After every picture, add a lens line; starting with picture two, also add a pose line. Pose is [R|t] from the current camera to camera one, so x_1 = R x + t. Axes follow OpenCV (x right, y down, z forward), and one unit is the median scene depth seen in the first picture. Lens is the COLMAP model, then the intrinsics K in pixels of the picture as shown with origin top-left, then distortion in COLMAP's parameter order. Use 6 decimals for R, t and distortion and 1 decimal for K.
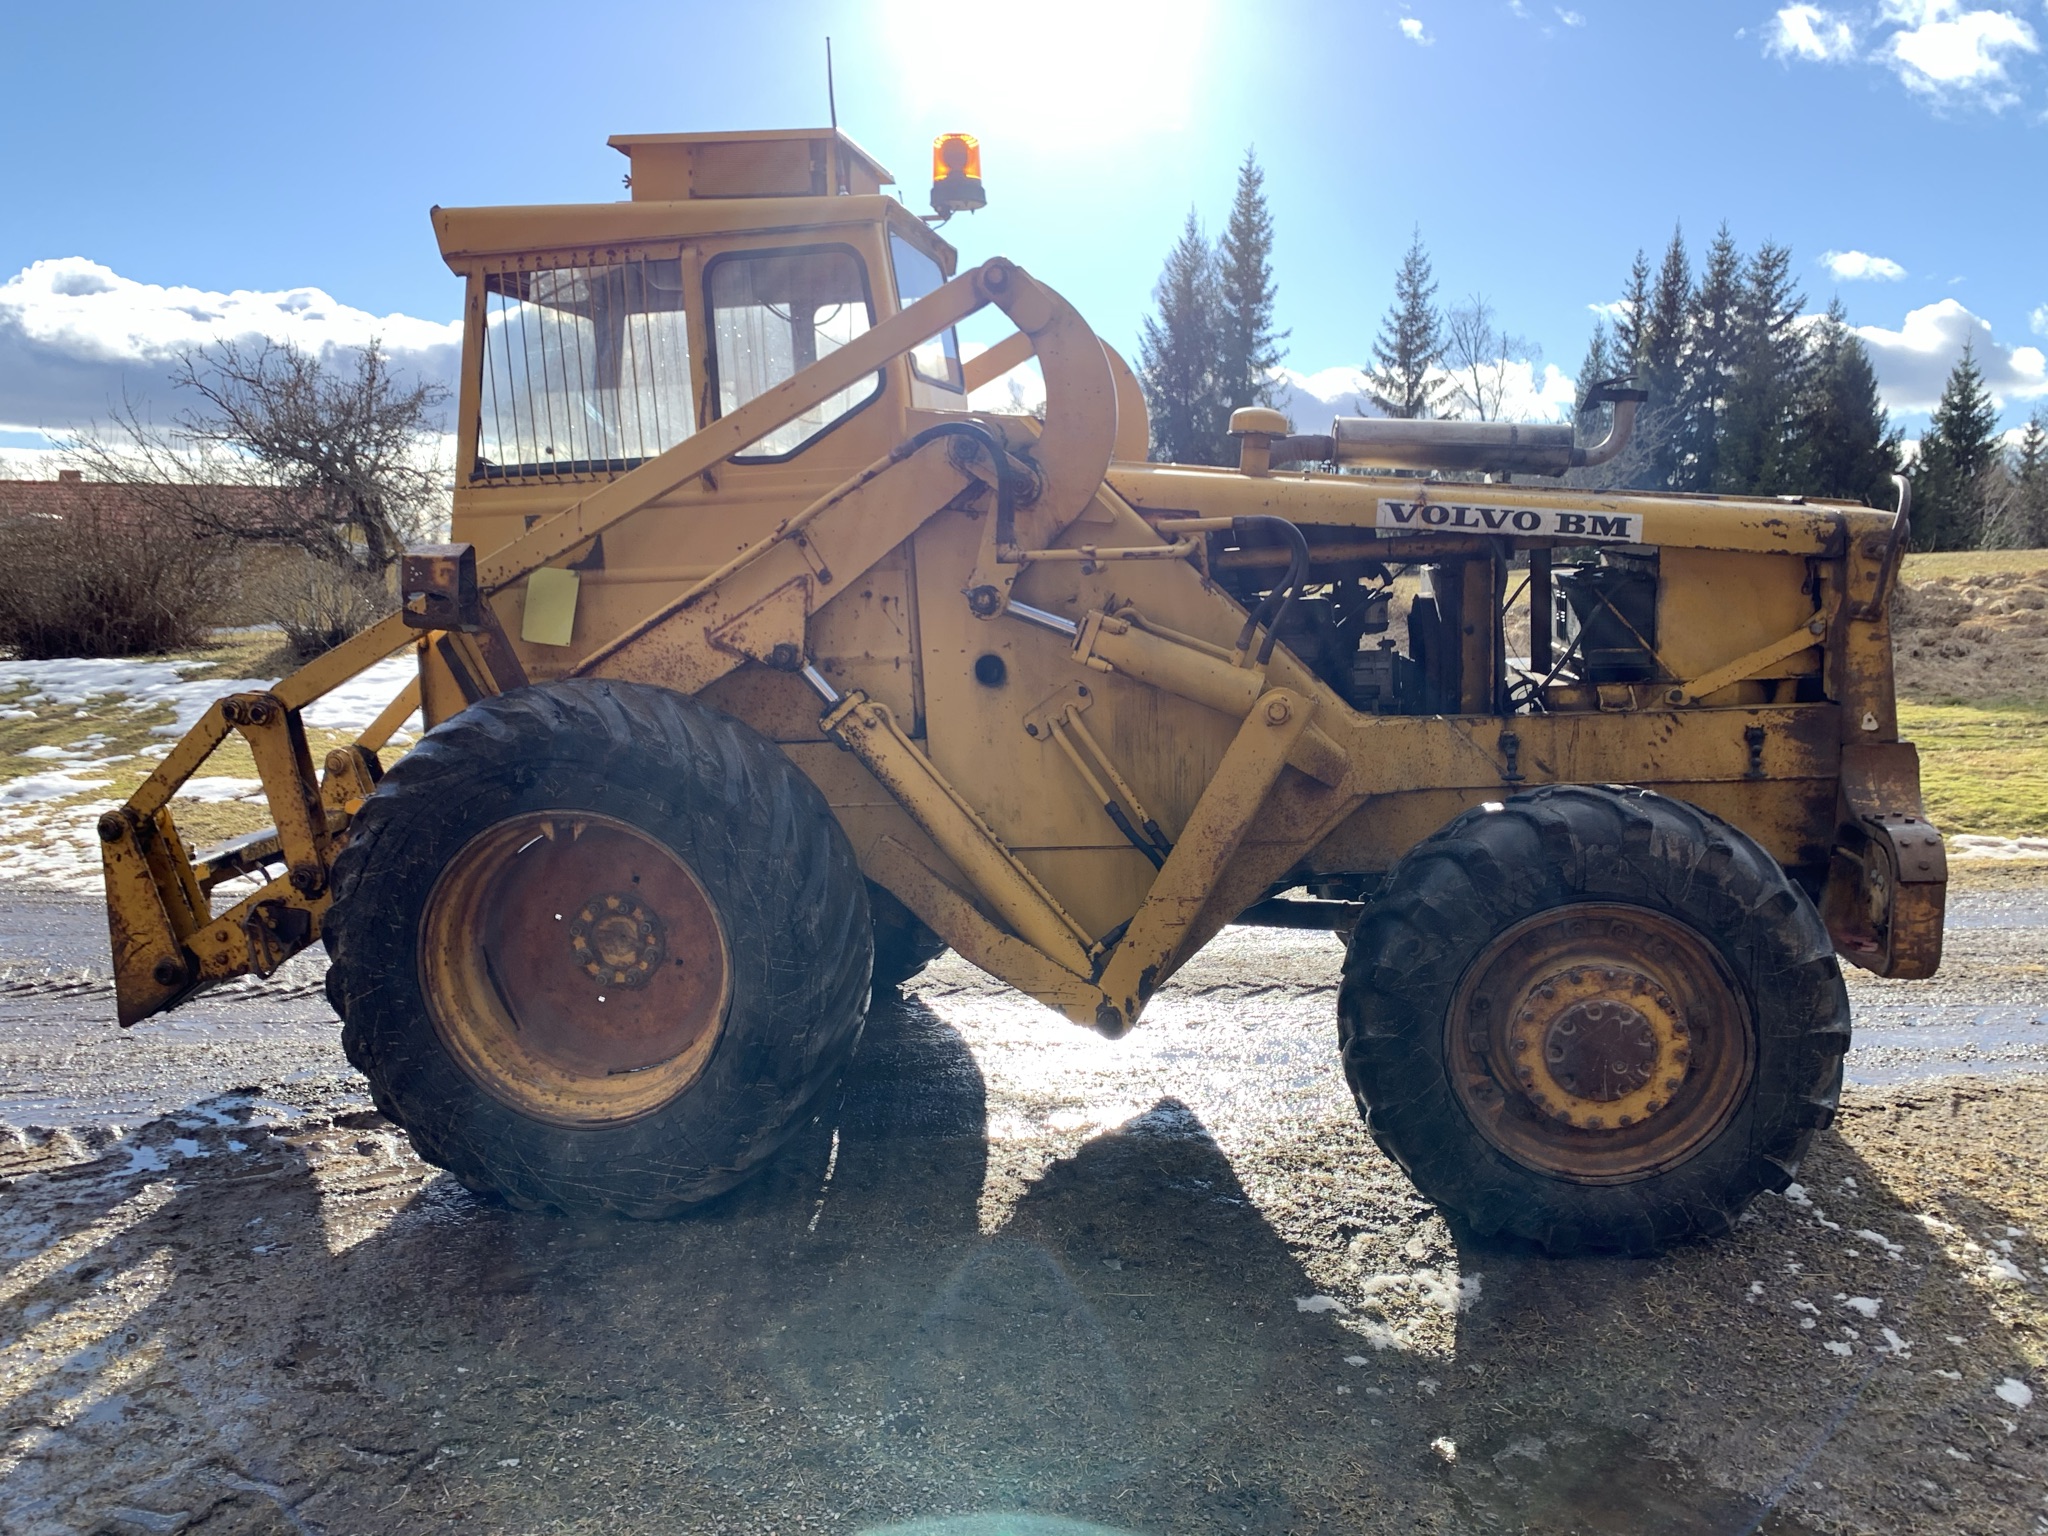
lens RADIAL K [[1552.3, 0, 1024.0], [0, 1552.3, 768.0], [0, 0, 1]] dist [-0.001433, 0.000233]
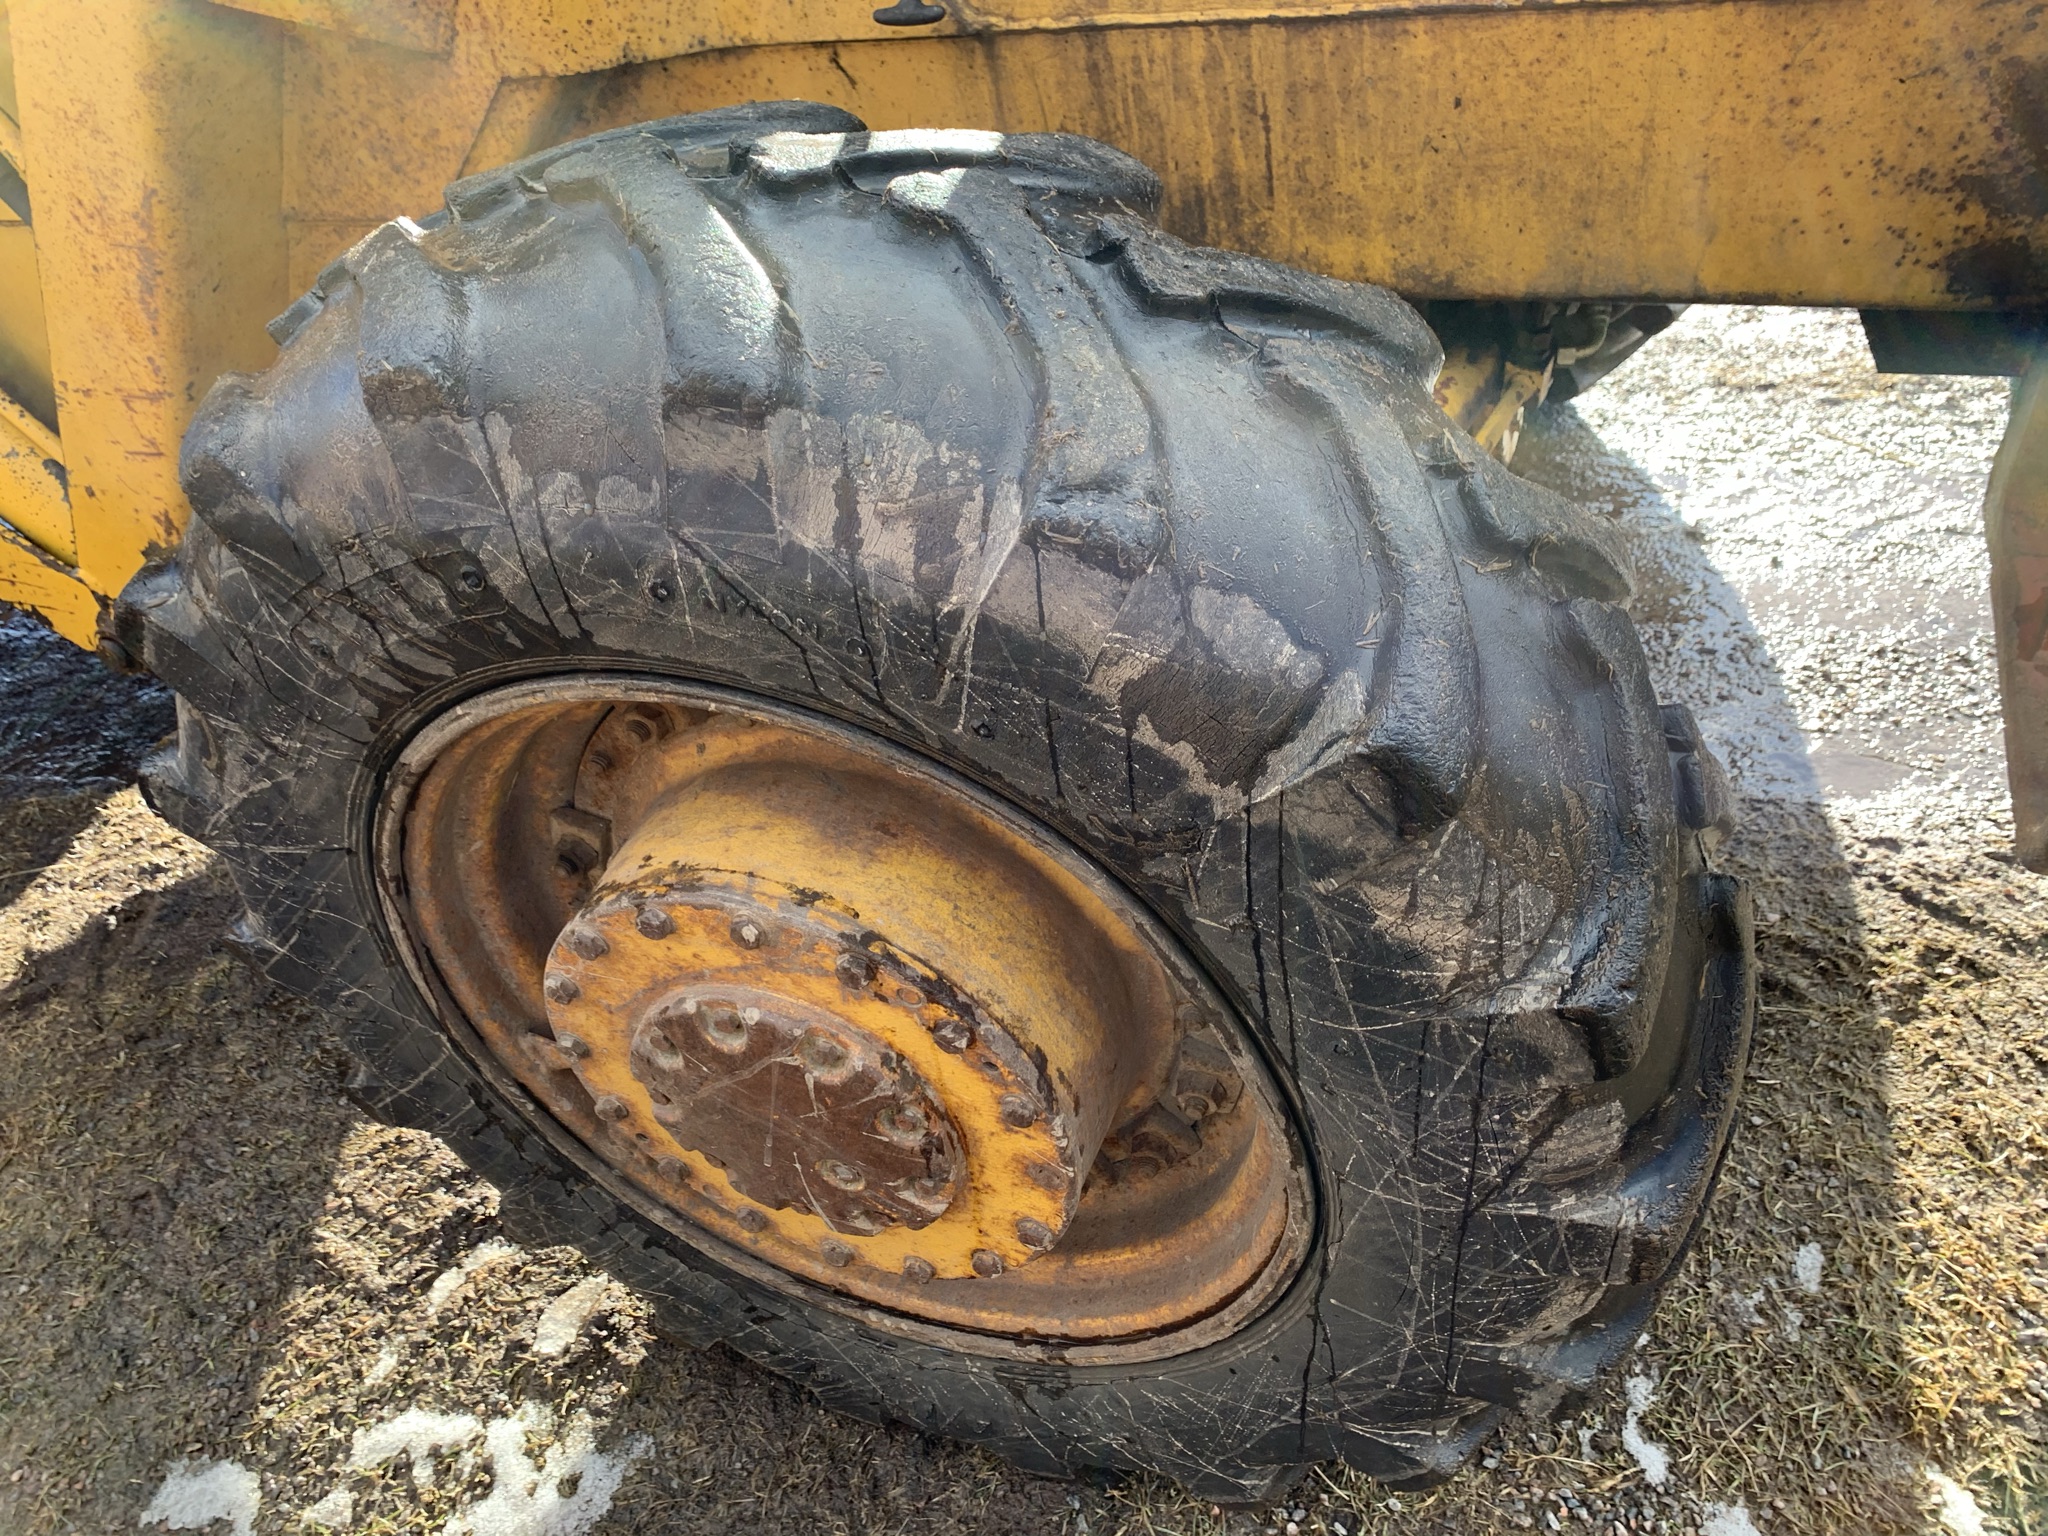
lens RADIAL K [[1557.1, 0, 1024.0], [0, 1557.1, 768.0], [0, 0, 1]] dist [-0.008562, 0.014400]
pose [[0.970228, 0.076527, -0.229787, 0.441006], [0.053779, 0.857010, 0.512485, -0.022392], [0.236149, -0.509585, 0.827379, 0.736811]]
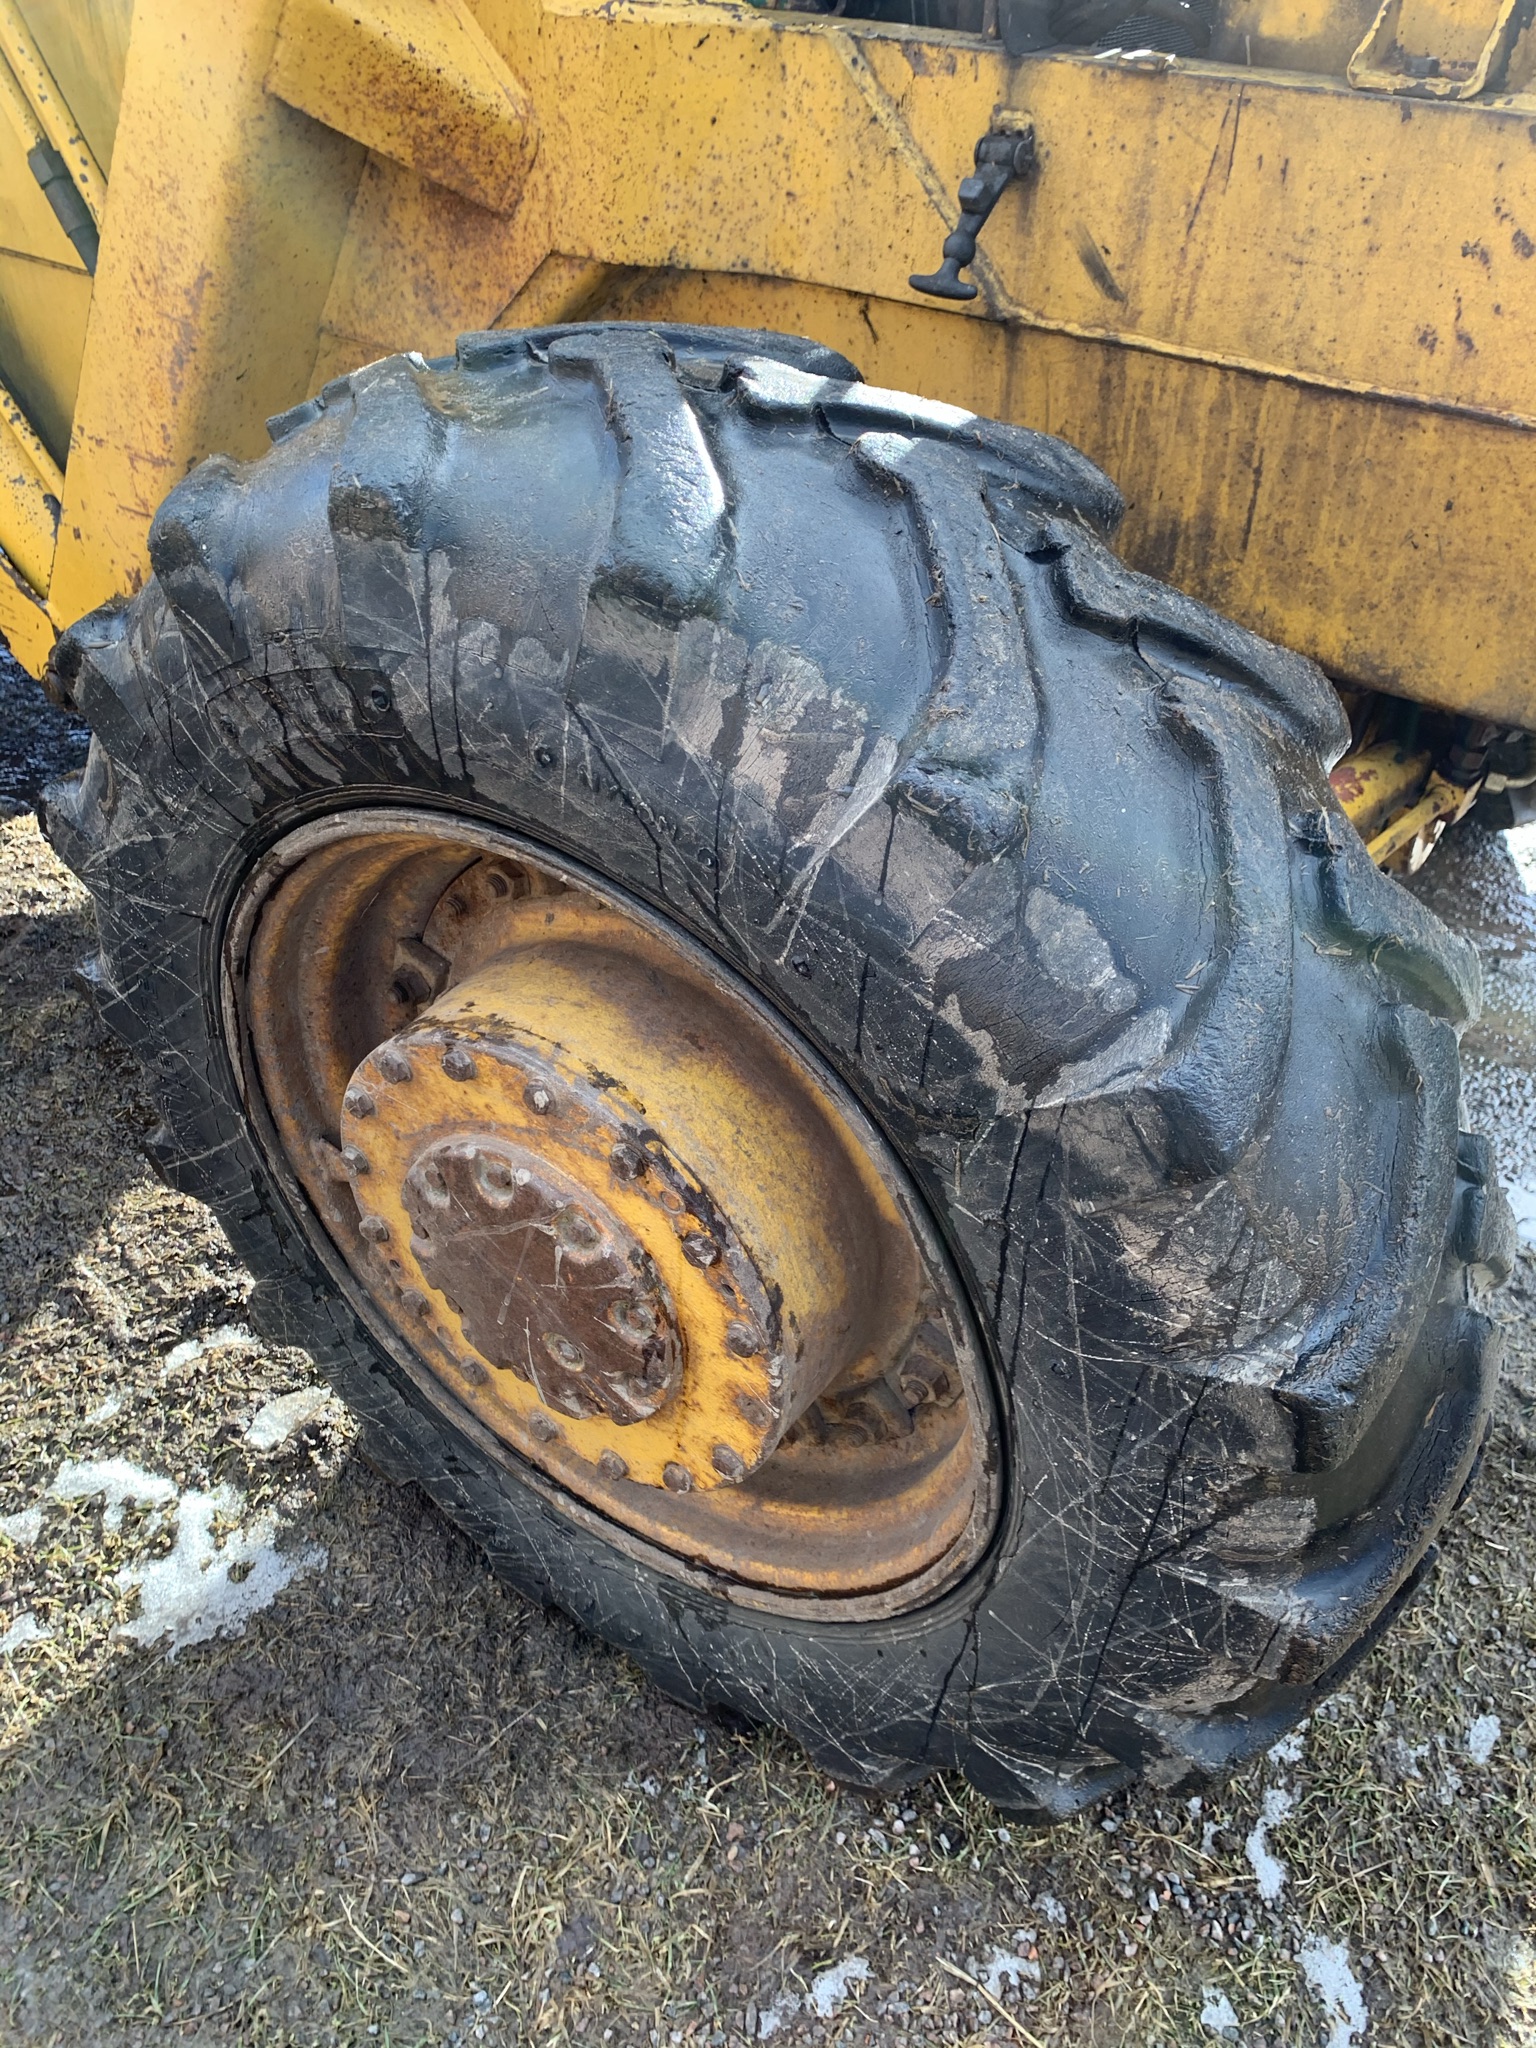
lens RADIAL K [[1552.3, 0, 779.2], [0, 1552.3, 1018.9], [0, 0, 1]] dist [-0.001433, 0.000233]
pose [[0.894404, 0.337578, -0.293398, 0.449577], [-0.152574, 0.846927, 0.509348, -0.023162], [0.420432, -0.410798, 0.809001, 0.732563]]
